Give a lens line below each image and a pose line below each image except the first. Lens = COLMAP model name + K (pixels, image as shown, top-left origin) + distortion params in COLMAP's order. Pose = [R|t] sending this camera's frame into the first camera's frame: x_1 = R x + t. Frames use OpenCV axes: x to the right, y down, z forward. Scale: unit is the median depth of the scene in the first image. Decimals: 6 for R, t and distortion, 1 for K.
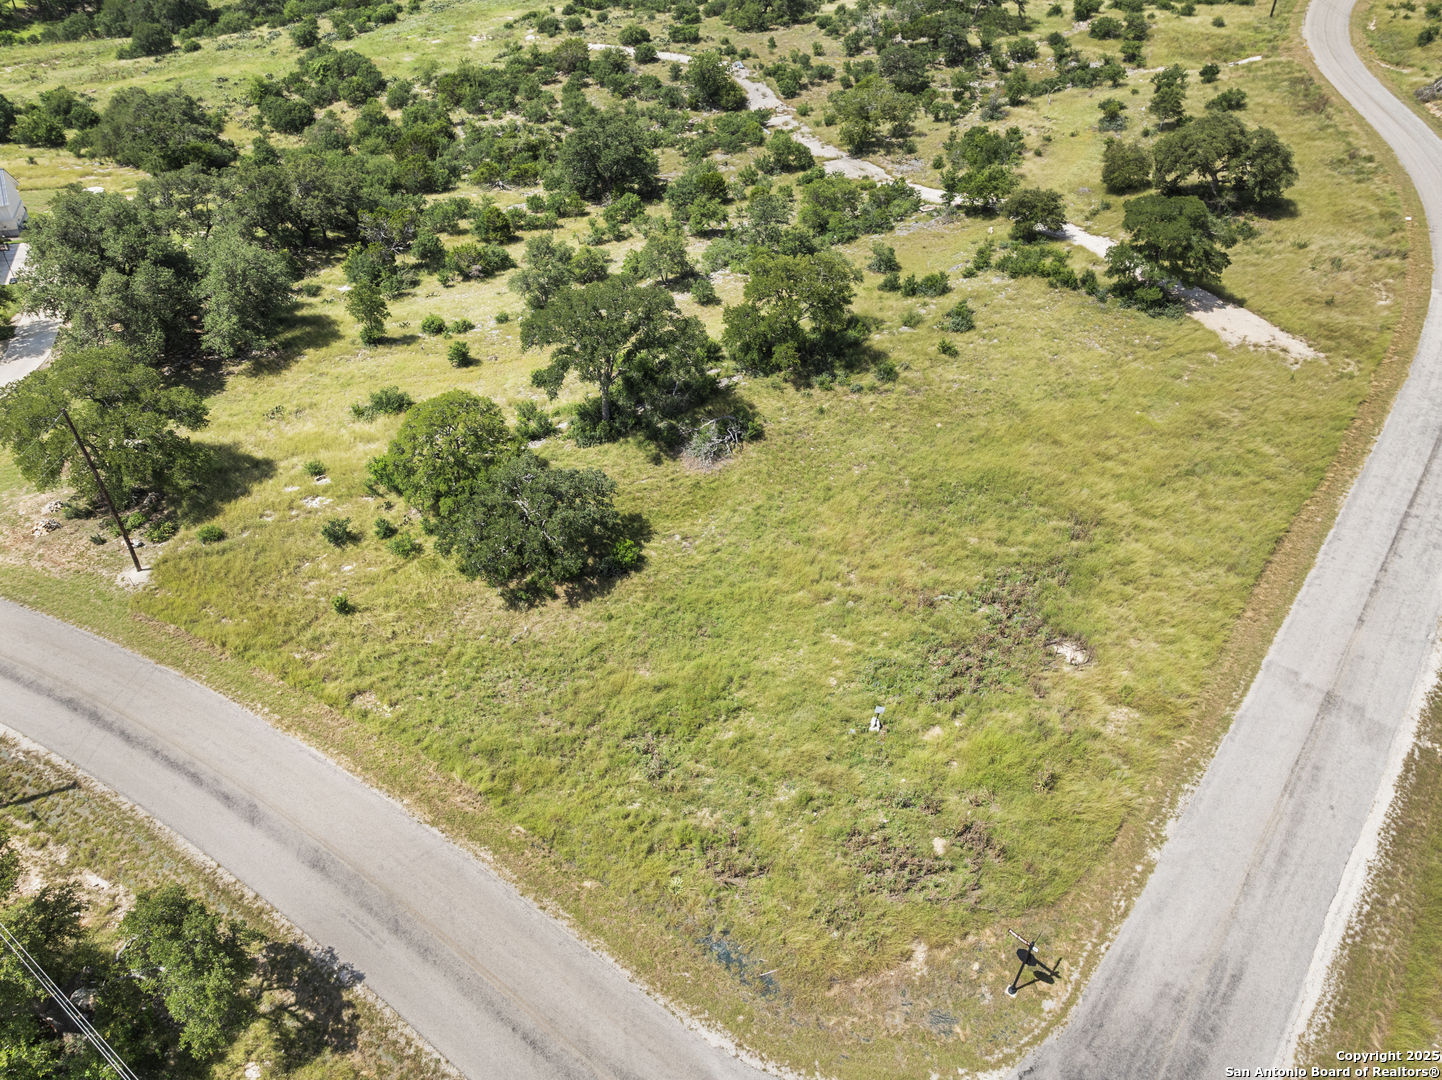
lens RADIAL K [[1022.7, 0, 724.2], [0, 1022.7, 540.4], [0, 0, 1]] dist [-0.035354, -0.002863]
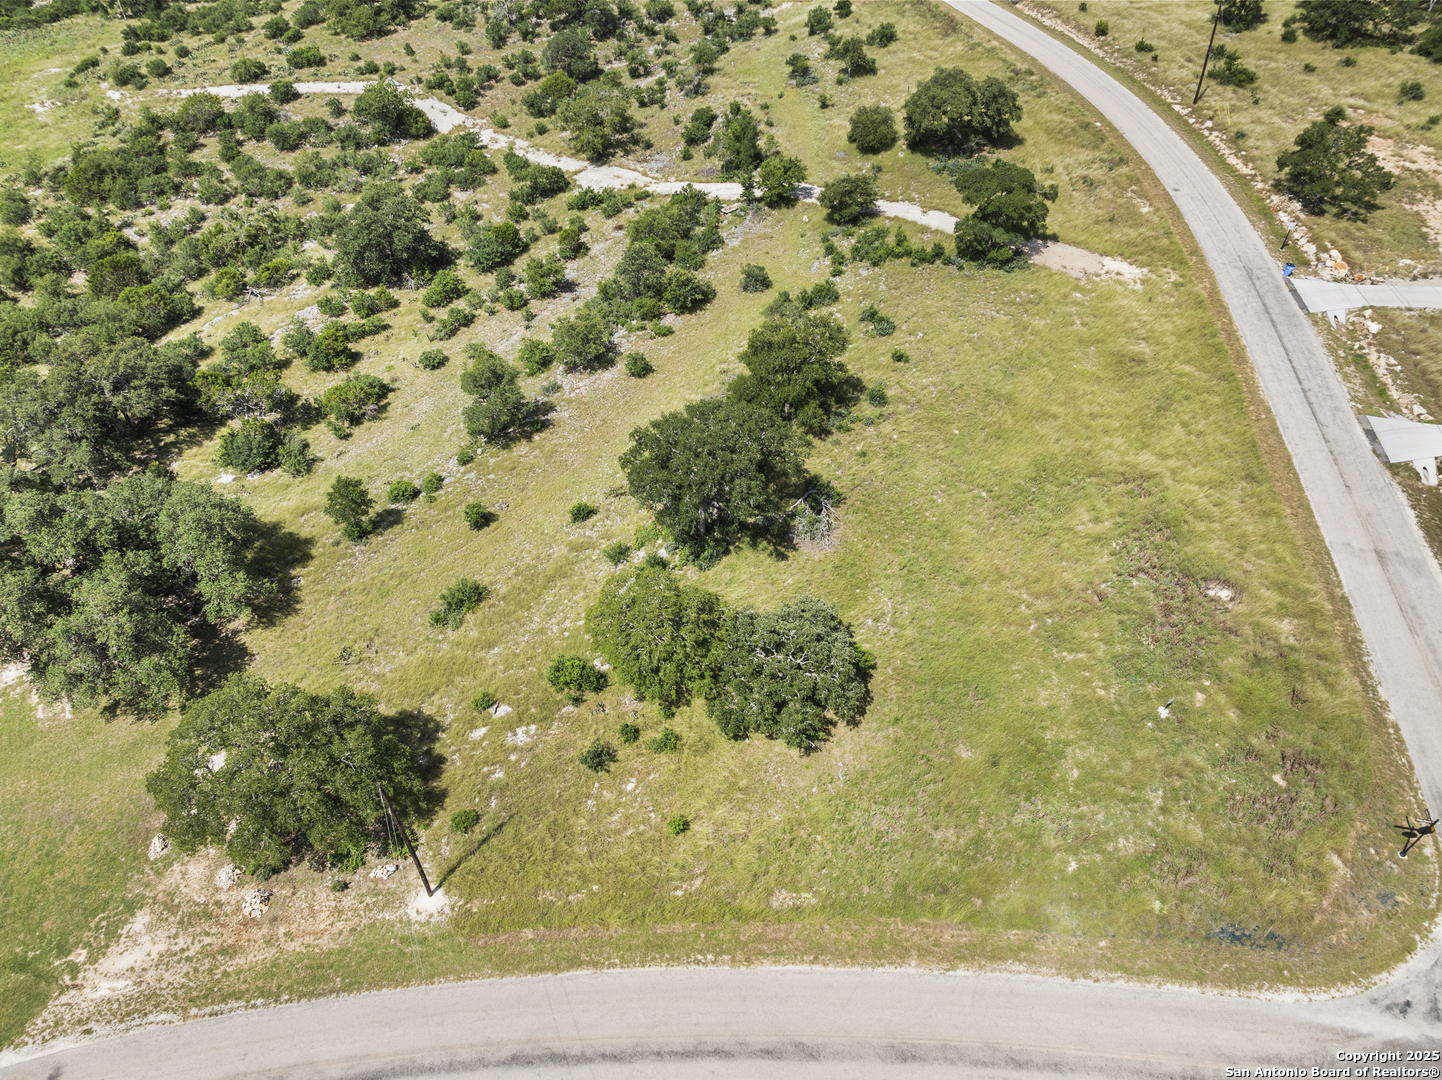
lens RADIAL K [[1001.4, 0, 718.3], [0, 1001.4, 543.8], [0, 0, 1]] dist [-0.032865, -0.010839]
pose [[0.858859, -0.372550, 0.351521, -0.401296], [0.335371, 0.927731, 0.163831, -0.234823], [-0.387152, -0.022818, 0.921733, 0.056945]]
